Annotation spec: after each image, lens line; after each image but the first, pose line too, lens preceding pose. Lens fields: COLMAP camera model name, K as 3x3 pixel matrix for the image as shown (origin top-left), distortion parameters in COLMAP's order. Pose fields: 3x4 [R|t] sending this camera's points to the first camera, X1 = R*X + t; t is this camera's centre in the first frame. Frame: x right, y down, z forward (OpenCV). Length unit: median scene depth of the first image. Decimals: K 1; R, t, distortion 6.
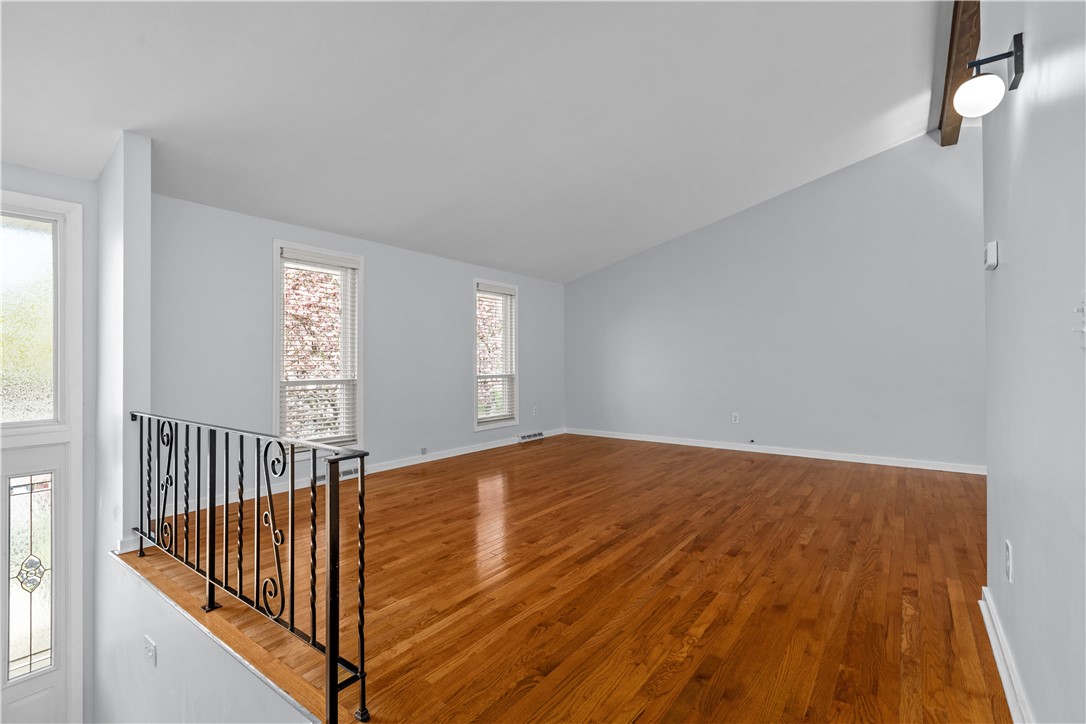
lens RADIAL K [[488.3, 0, 545.8], [0, 488.3, 359.4], [0, 0, 1]] dist [0.000870, -0.000267]
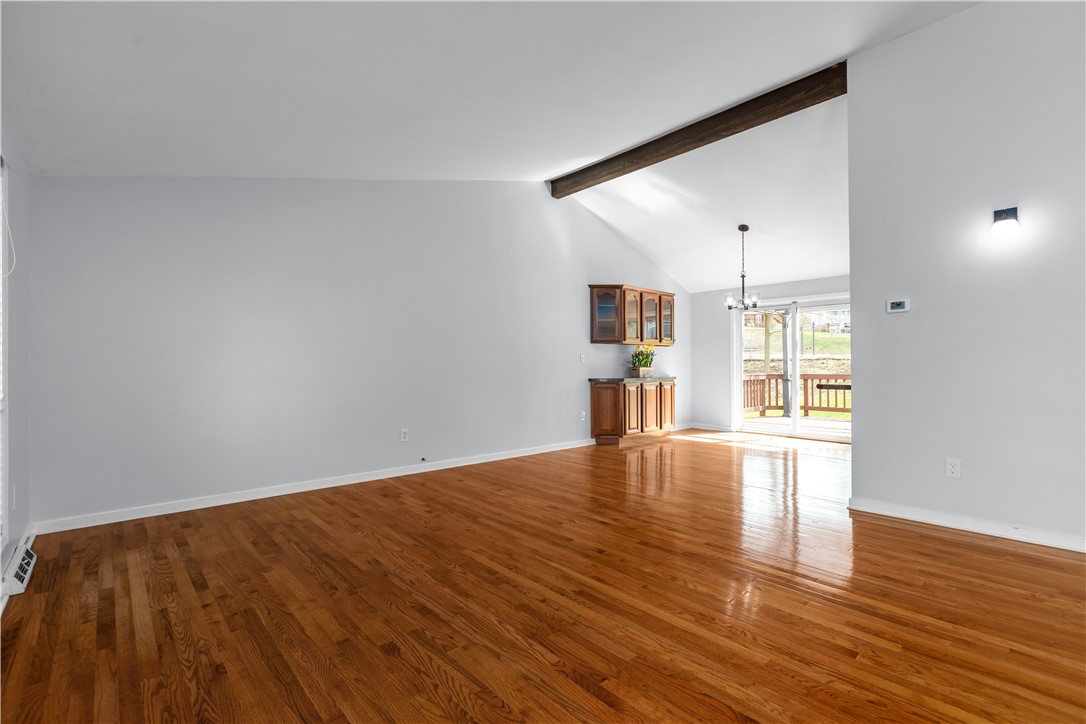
lens RADIAL K [[488.3, 0, 545.8], [0, 488.3, 359.4], [0, 0, 1]] dist [0.000870, -0.000267]
pose [[0.193113, 0.014394, 0.981071, -0.607039], [-0.007095, 0.999887, -0.013274, 0.009395], [-0.981151, -0.004397, 0.193194, 1.062030]]
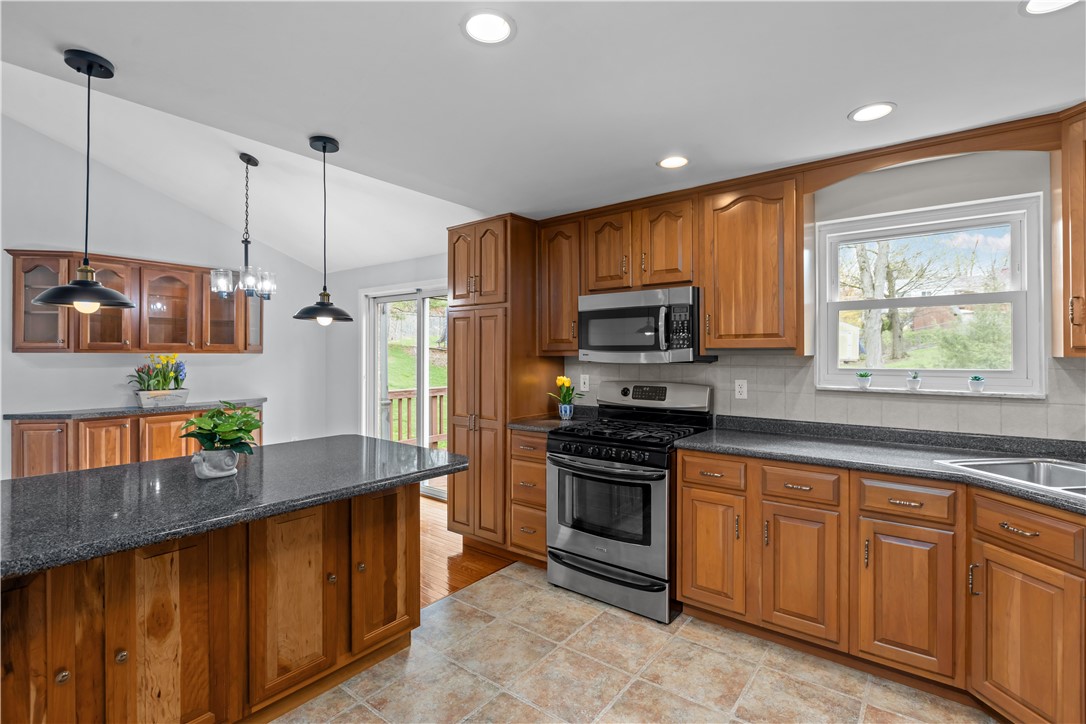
lens RADIAL K [[505.6, 0, 547.8], [0, 505.6, 353.4], [0, 0, 1]] dist [-0.003877, -0.000754]
pose [[0.020977, 0.005885, 0.999763, 0.201305], [-0.010756, 0.999926, -0.005660, -0.084383], [-0.999722, -0.010635, 0.021039, 0.051876]]
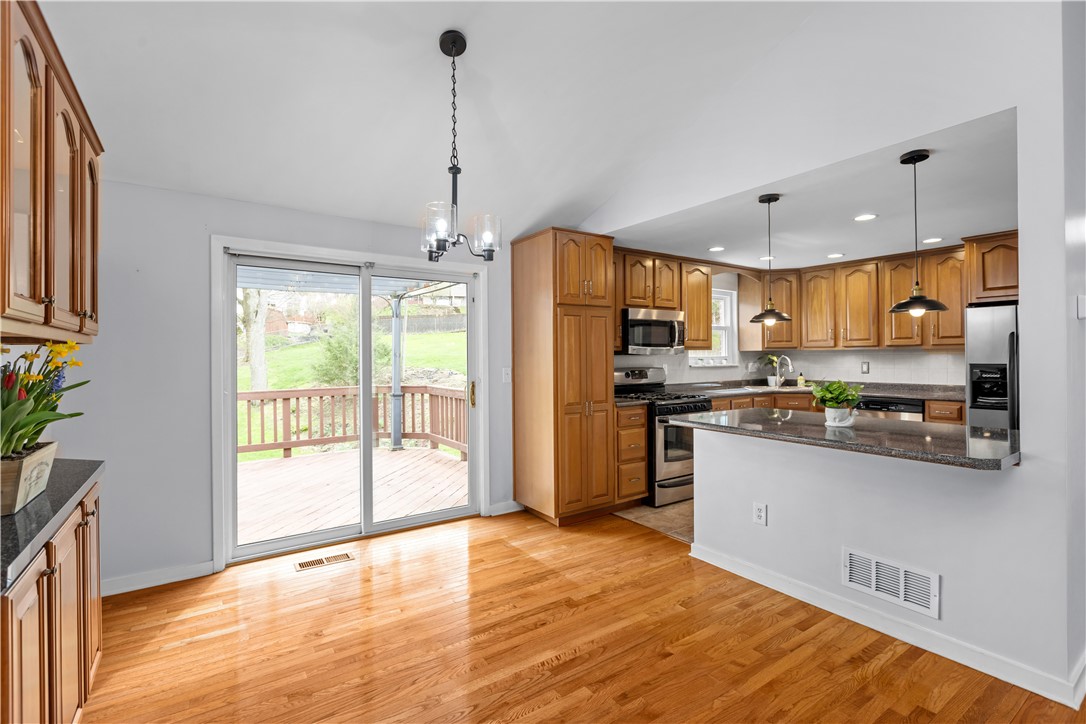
lens RADIAL K [[499.1, 0, 548.5], [0, 499.1, 355.7], [0, 0, 1]] dist [-0.003938, -0.000215]
pose [[-0.948430, 0.010716, 0.316804, 0.914475], [0.007666, 0.999911, -0.010874, -0.059656], [-0.316893, -0.007885, -0.948429, 1.300454]]
